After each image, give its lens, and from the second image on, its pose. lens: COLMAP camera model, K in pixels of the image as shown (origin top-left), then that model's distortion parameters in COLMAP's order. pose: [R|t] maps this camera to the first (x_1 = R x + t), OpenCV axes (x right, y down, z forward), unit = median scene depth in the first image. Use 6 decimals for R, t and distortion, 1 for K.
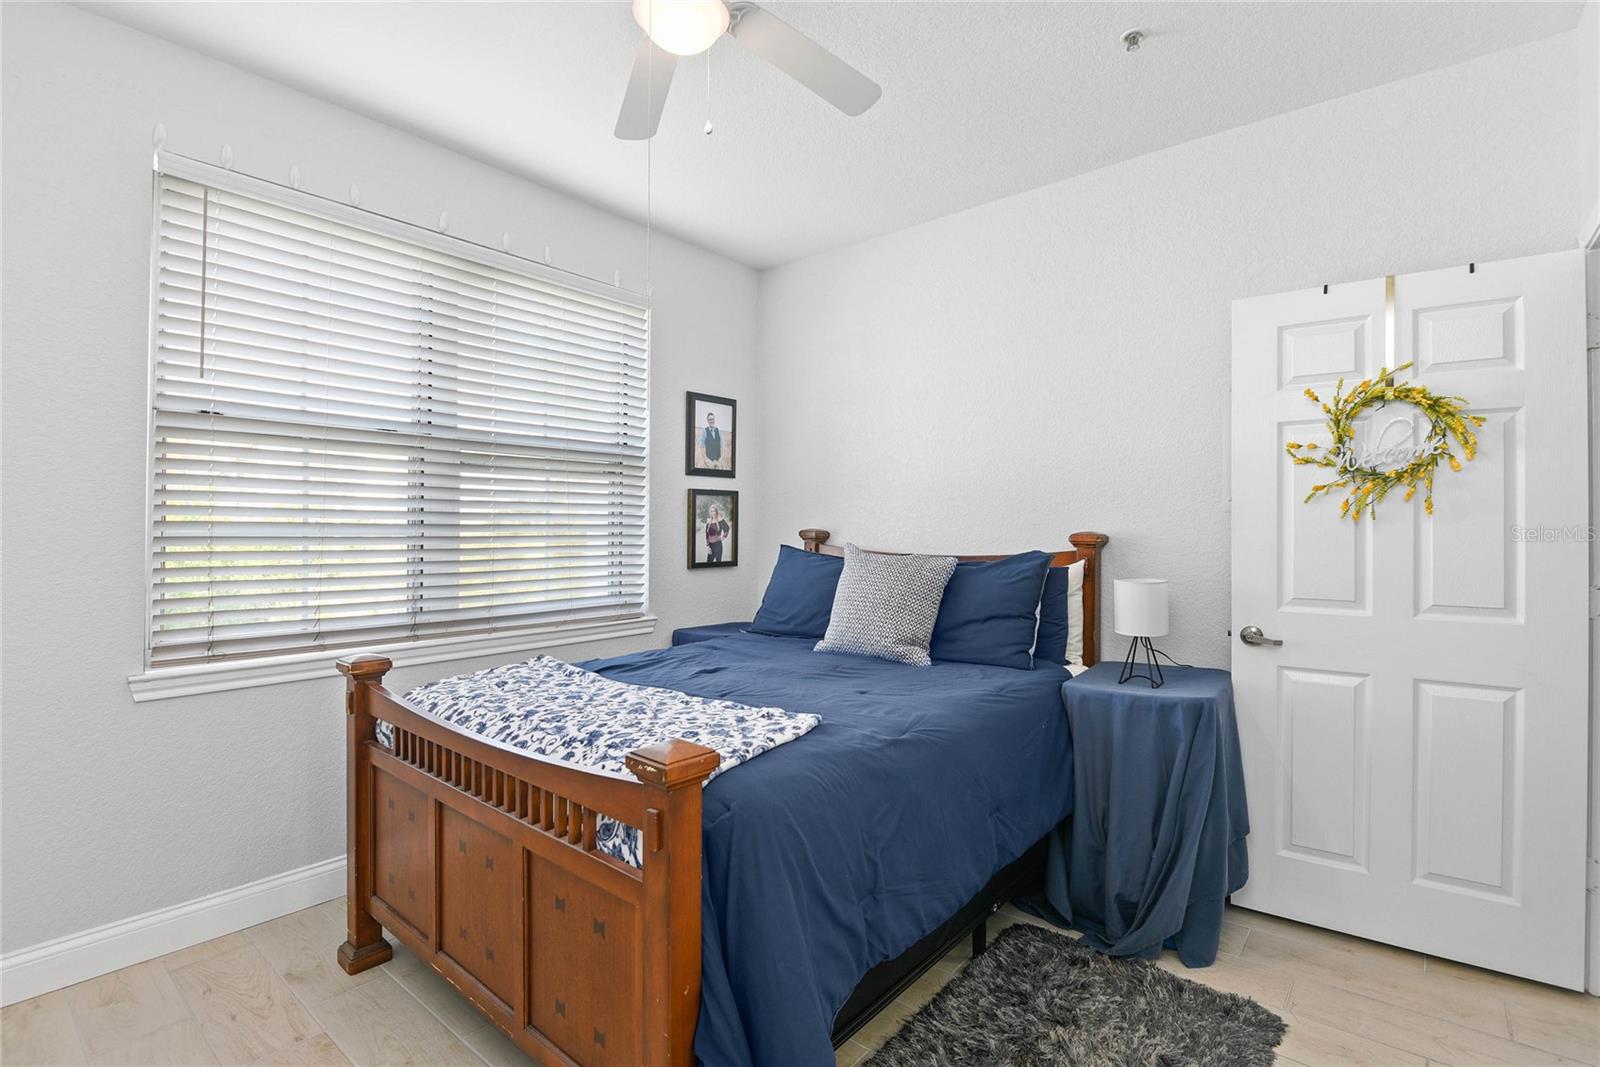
lens RADIAL K [[752.0, 0, 803.2], [0, 752.0, 533.3], [0, 0, 1]] dist [0.000156, -0.000141]
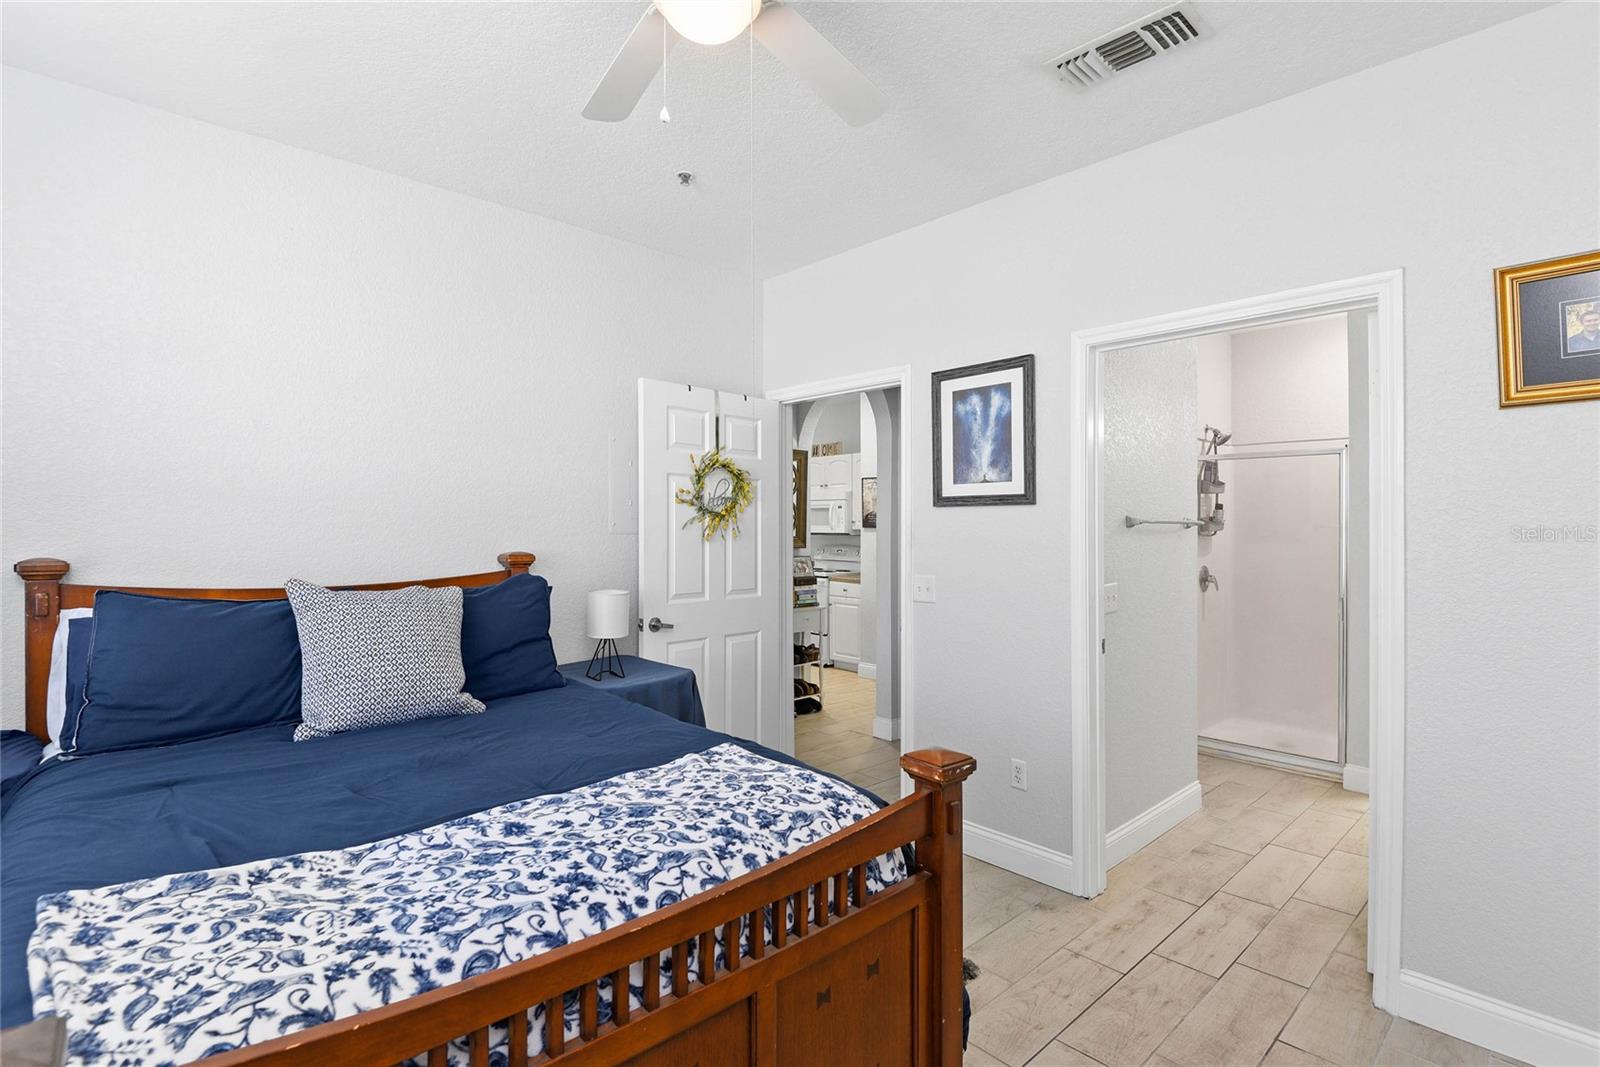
lens RADIAL K [[774.0, 0, 799.0], [0, 774.0, 520.2], [0, 0, 1]] dist [0.026171, 0.000535]
pose [[0.117189, 0.002123, 0.993107, -0.869892], [-0.000921, 0.999998, -0.002029, -0.058899], [-0.993109, -0.000677, 0.117191, 0.631979]]
